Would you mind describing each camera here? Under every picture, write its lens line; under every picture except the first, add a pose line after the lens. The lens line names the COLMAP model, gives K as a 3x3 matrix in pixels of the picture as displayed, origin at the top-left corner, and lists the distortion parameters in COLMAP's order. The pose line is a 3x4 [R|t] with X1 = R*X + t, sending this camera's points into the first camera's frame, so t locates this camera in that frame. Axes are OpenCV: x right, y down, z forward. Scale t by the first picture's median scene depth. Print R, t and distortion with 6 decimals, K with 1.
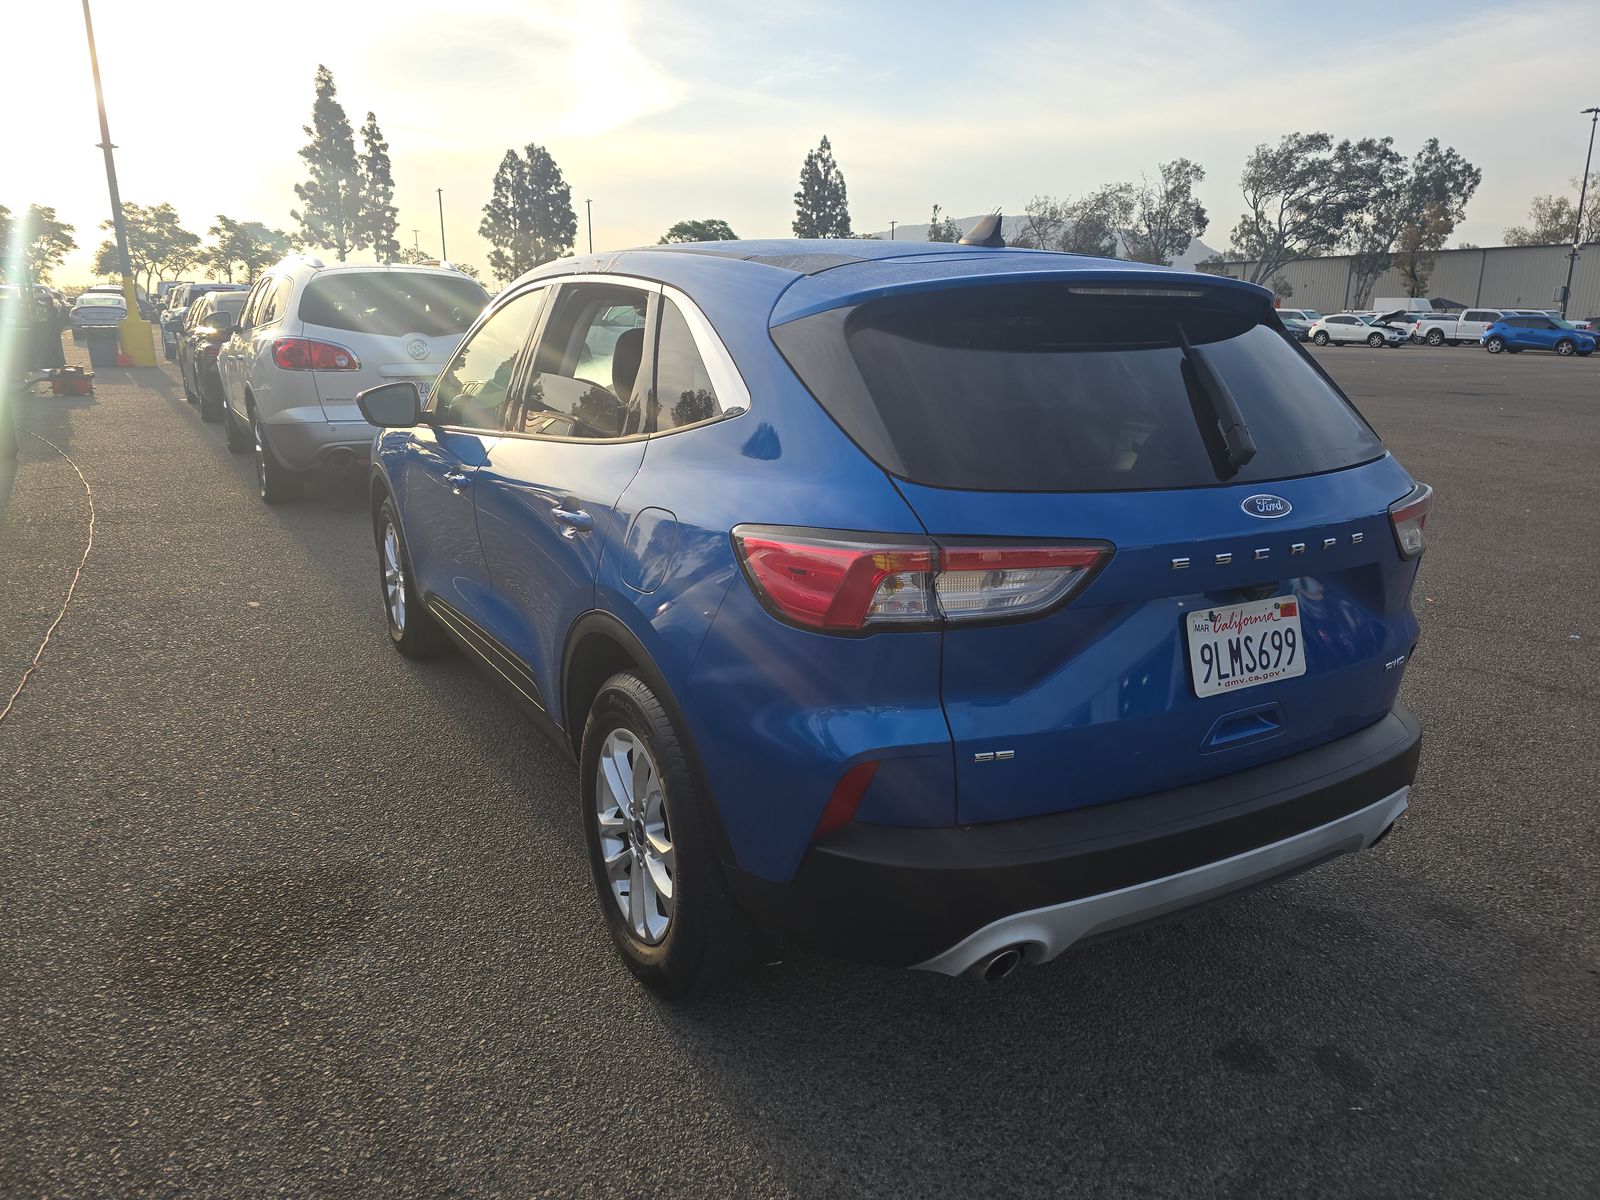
lens RADIAL K [[1059.7, 0, 783.2], [0, 1059.7, 607.7], [0, 0, 1]] dist [0.057980, -0.056066]
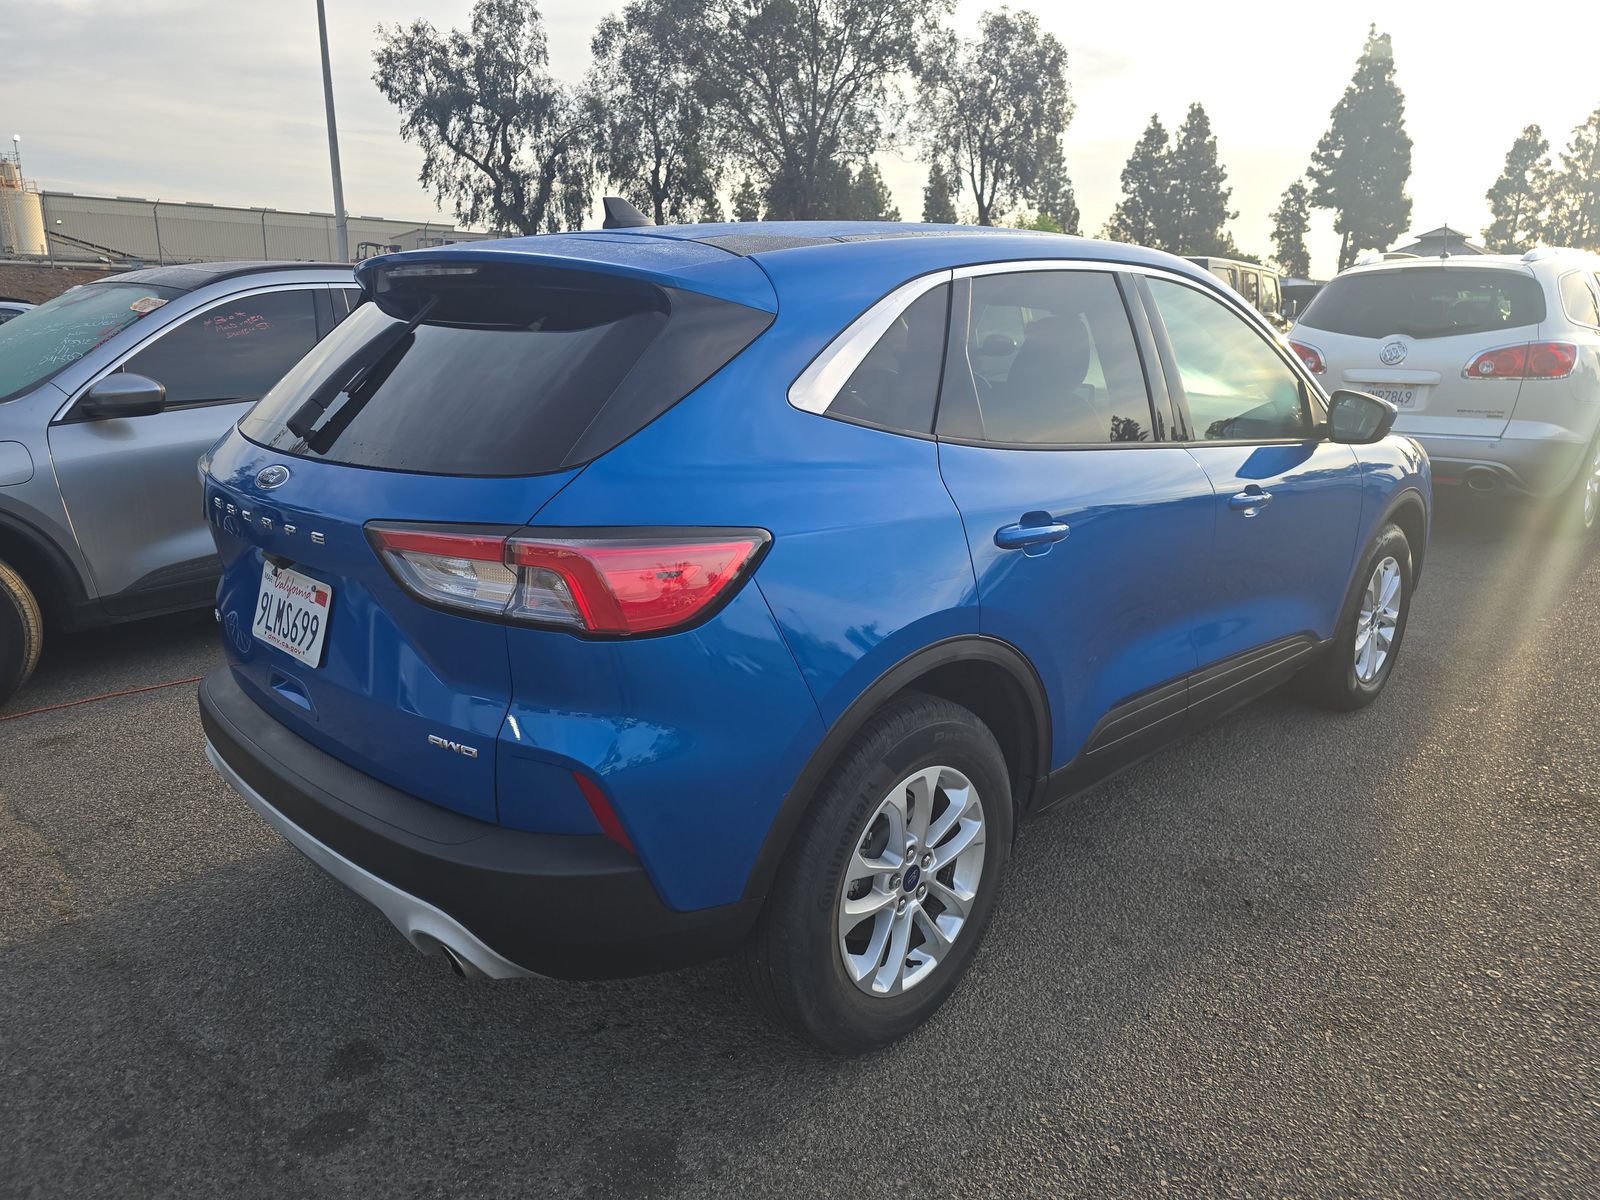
lens RADIAL K [[1074.9, 0, 789.7], [0, 1074.9, 593.4], [0, 0, 1]] dist [0.042053, -0.033432]
pose [[0.278724, 0.233968, -0.931435, 1.521854], [-0.256389, 0.952797, 0.162612, -0.274709], [0.925515, 0.193486, 0.325554, 1.080402]]
